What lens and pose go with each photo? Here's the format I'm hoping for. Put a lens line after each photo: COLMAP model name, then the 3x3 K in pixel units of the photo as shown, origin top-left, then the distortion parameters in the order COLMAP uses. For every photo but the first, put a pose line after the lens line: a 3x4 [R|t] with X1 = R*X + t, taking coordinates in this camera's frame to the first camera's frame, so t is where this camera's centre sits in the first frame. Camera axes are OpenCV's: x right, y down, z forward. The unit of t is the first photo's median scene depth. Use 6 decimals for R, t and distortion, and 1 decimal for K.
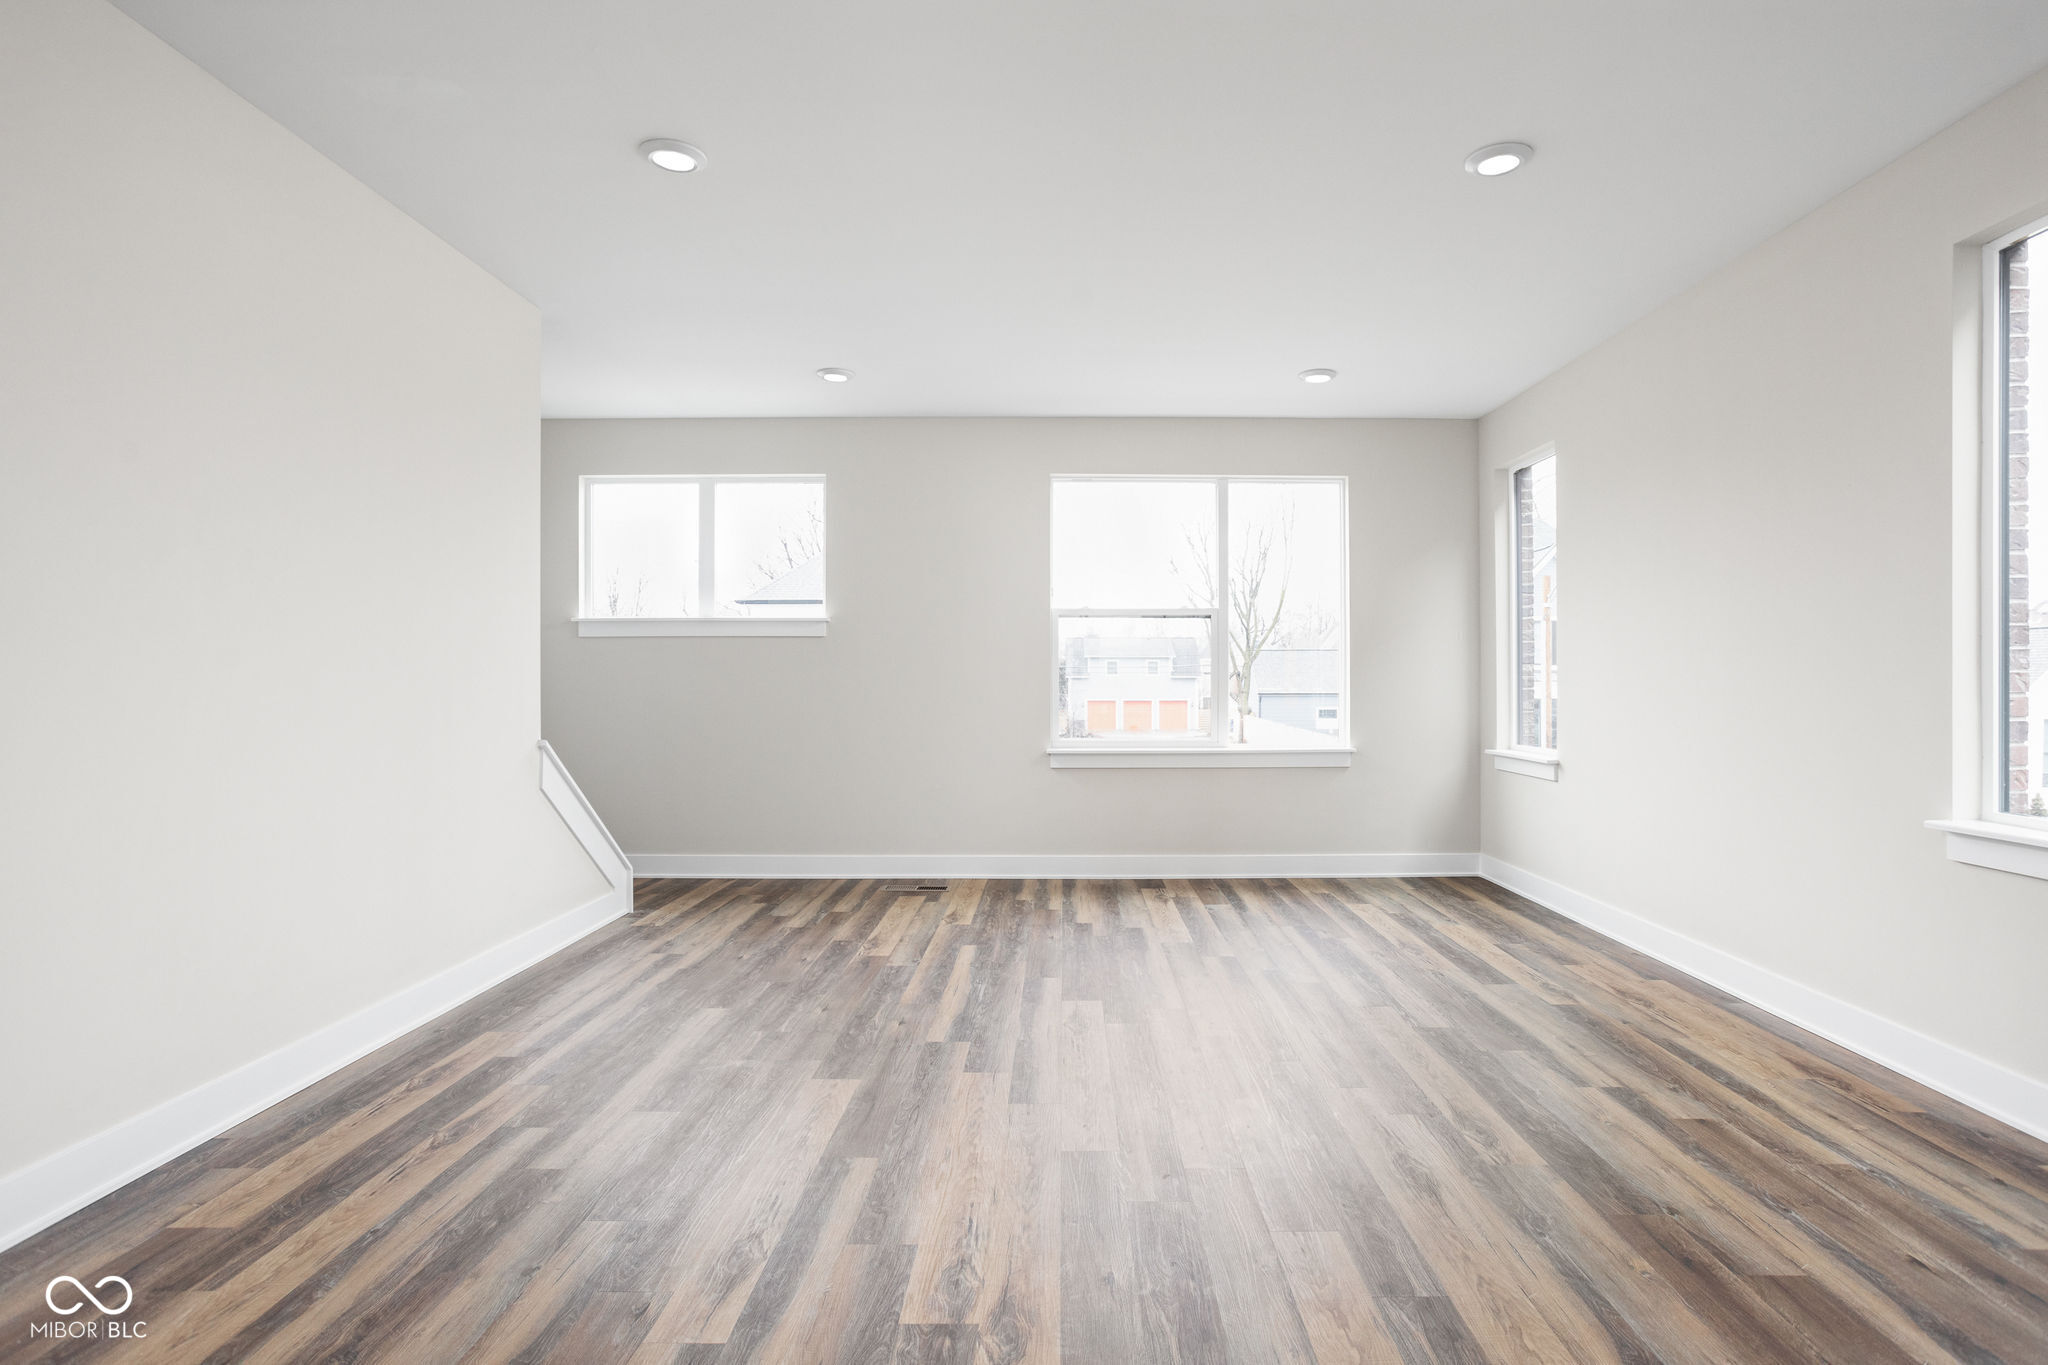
lens RADIAL K [[1002.5, 0, 1064.5], [0, 1002.5, 685.2], [0, 0, 1]] dist [-0.052657, 0.035125]
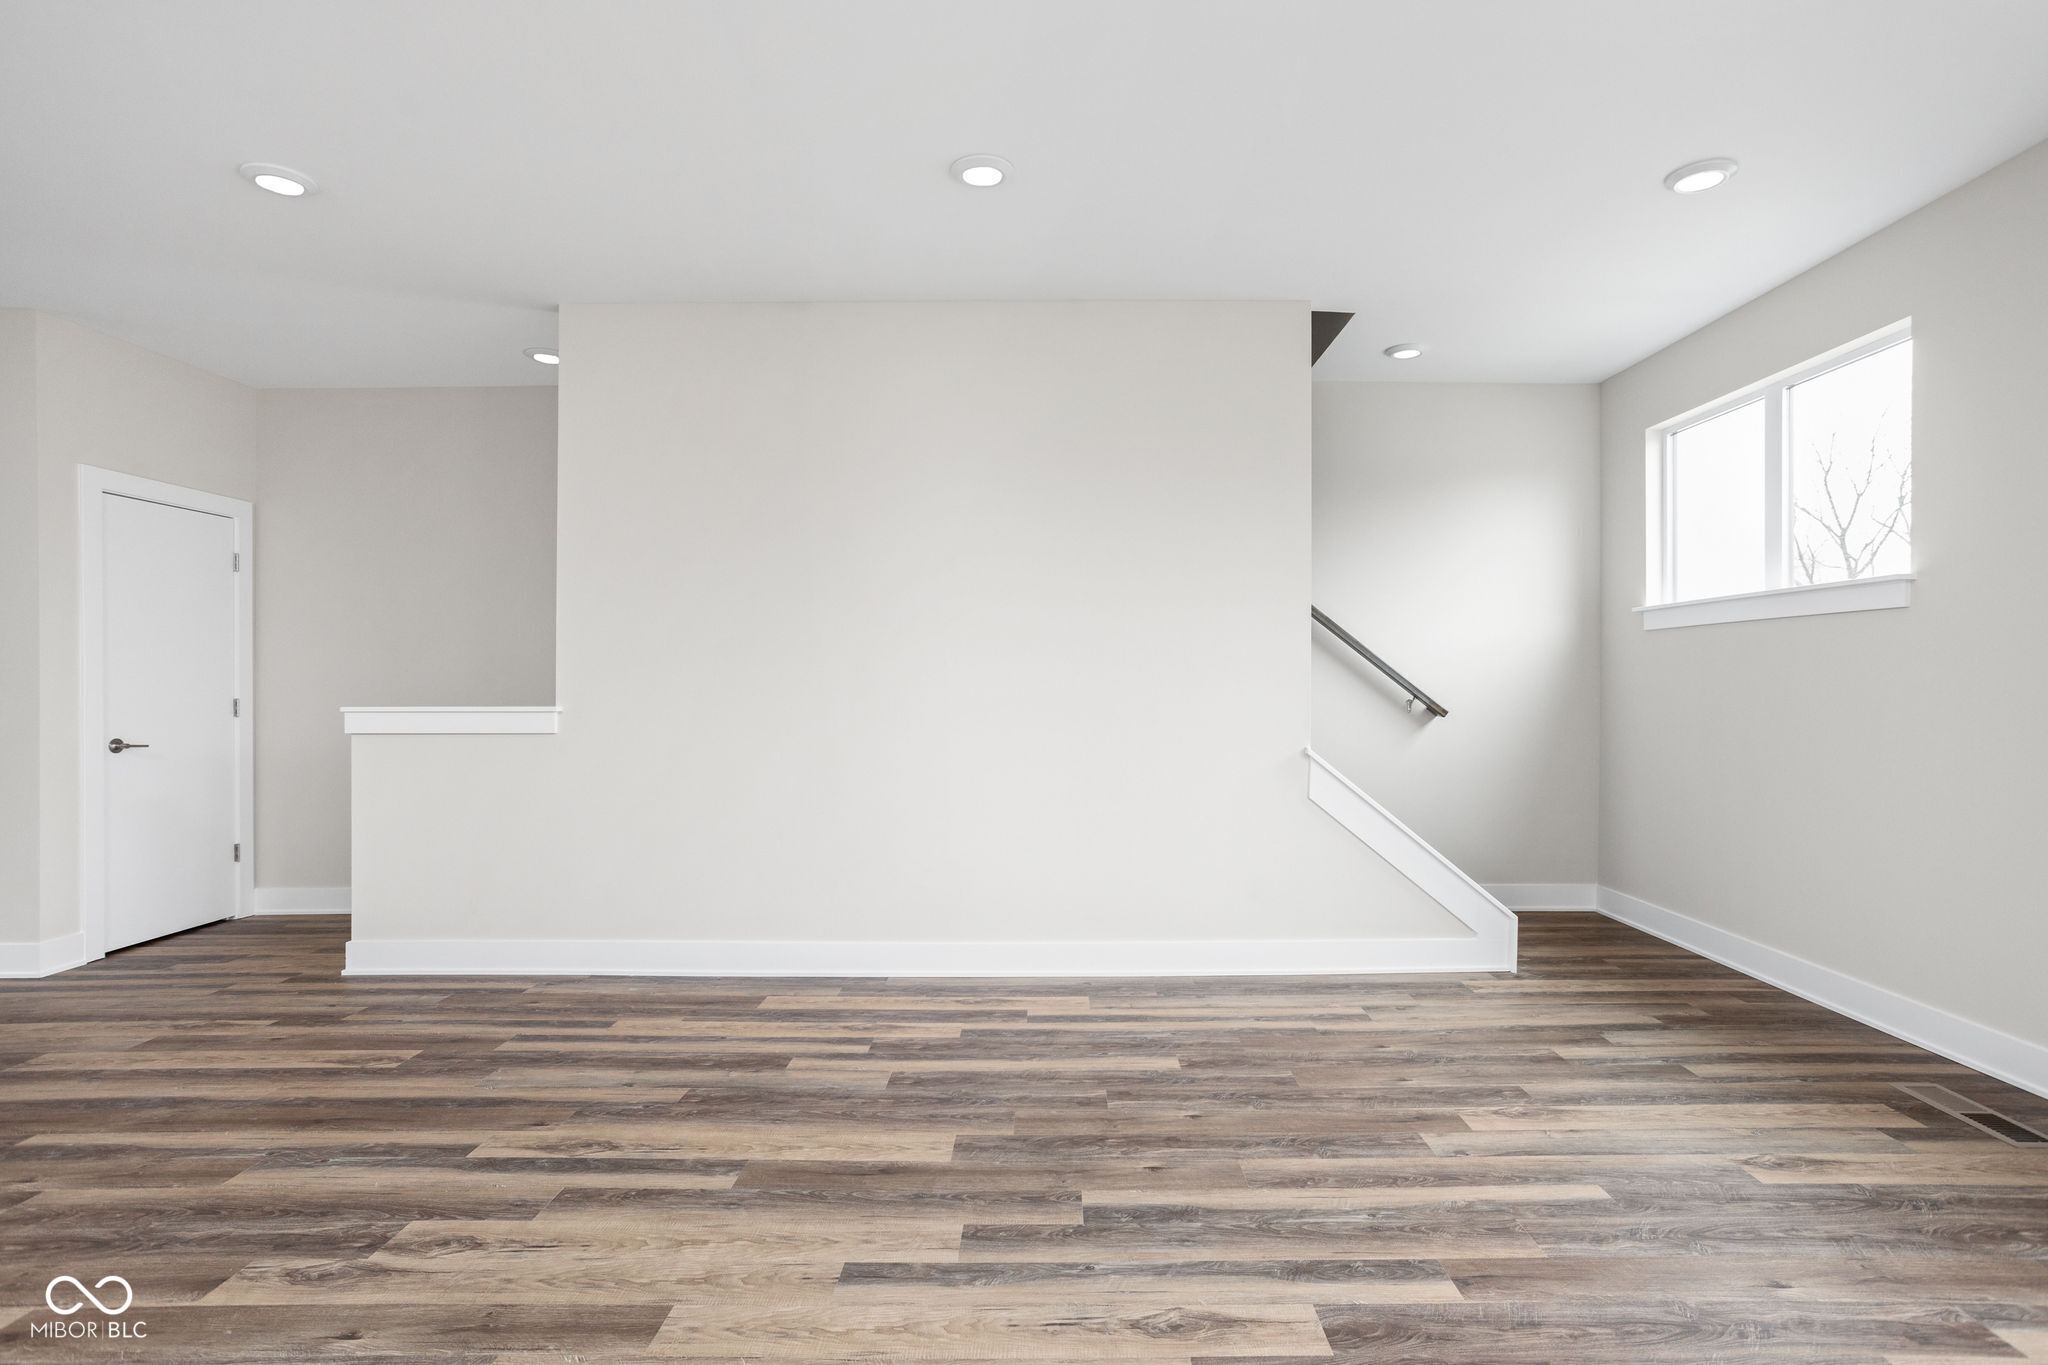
lens RADIAL K [[1002.5, 0, 1064.5], [0, 1002.5, 685.2], [0, 0, 1]] dist [-0.052657, 0.035125]
pose [[0.010723, 0.000737, -0.999942, 0.572152], [0.001188, 0.999999, 0.000750, -0.009324], [0.999942, -0.001196, 0.010722, 0.968938]]
